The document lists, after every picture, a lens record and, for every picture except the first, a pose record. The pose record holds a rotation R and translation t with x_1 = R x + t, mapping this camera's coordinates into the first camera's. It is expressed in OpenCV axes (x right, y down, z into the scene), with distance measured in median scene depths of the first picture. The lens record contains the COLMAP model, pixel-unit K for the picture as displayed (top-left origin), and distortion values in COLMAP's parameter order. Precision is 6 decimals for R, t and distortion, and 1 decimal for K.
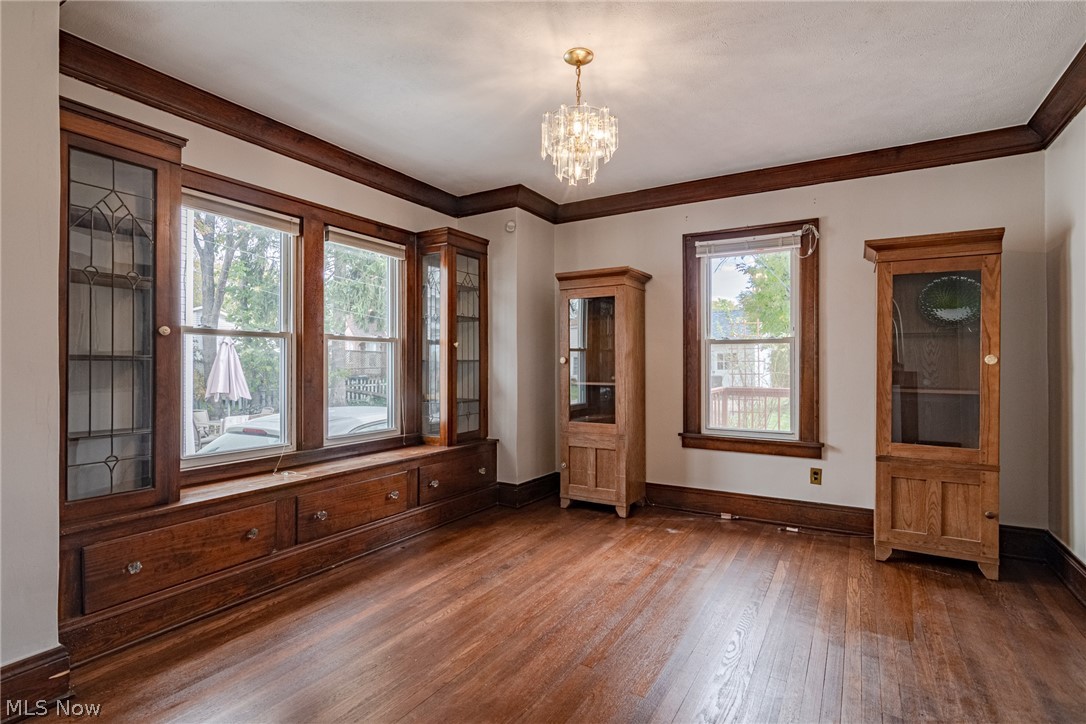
lens RADIAL K [[534.0, 0, 542.5], [0, 534.0, 362.2], [0, 0, 1]] dist [0.001704, 0.001423]
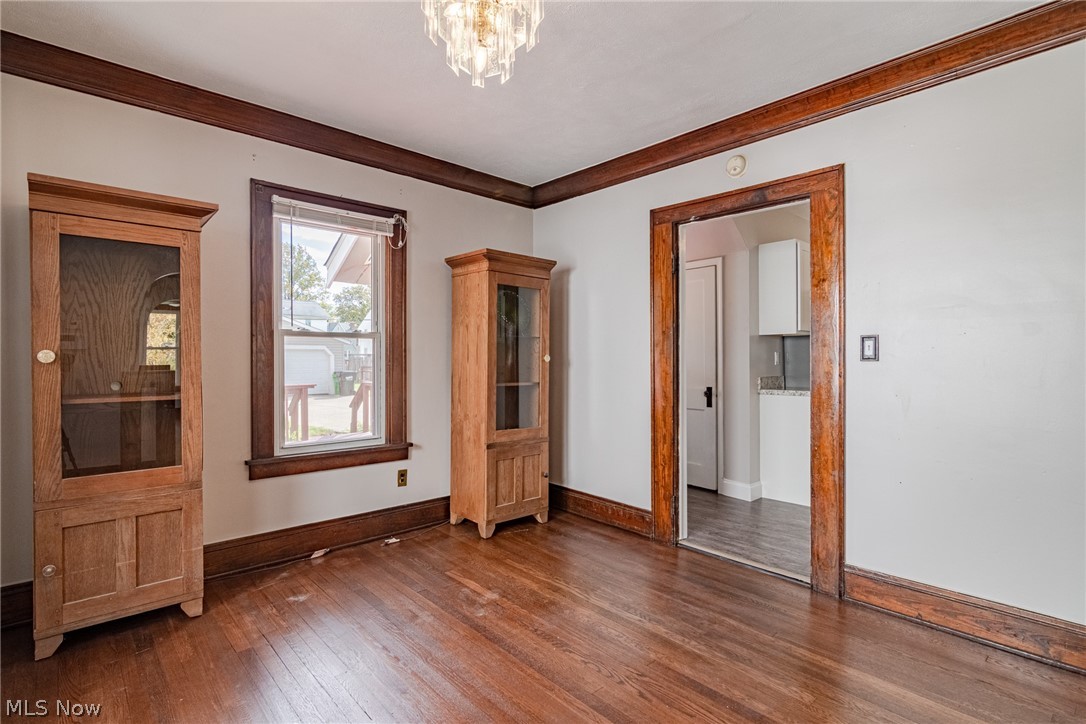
lens RADIAL K [[534.0, 0, 531.9], [0, 534.0, 362.4], [0, 0, 1]] dist [0.001704, 0.001423]
pose [[0.294378, -0.007183, 0.955662, -0.340498], [-0.003402, 0.999958, 0.008563, -0.004573], [-0.955683, -0.005772, 0.294341, 0.493129]]
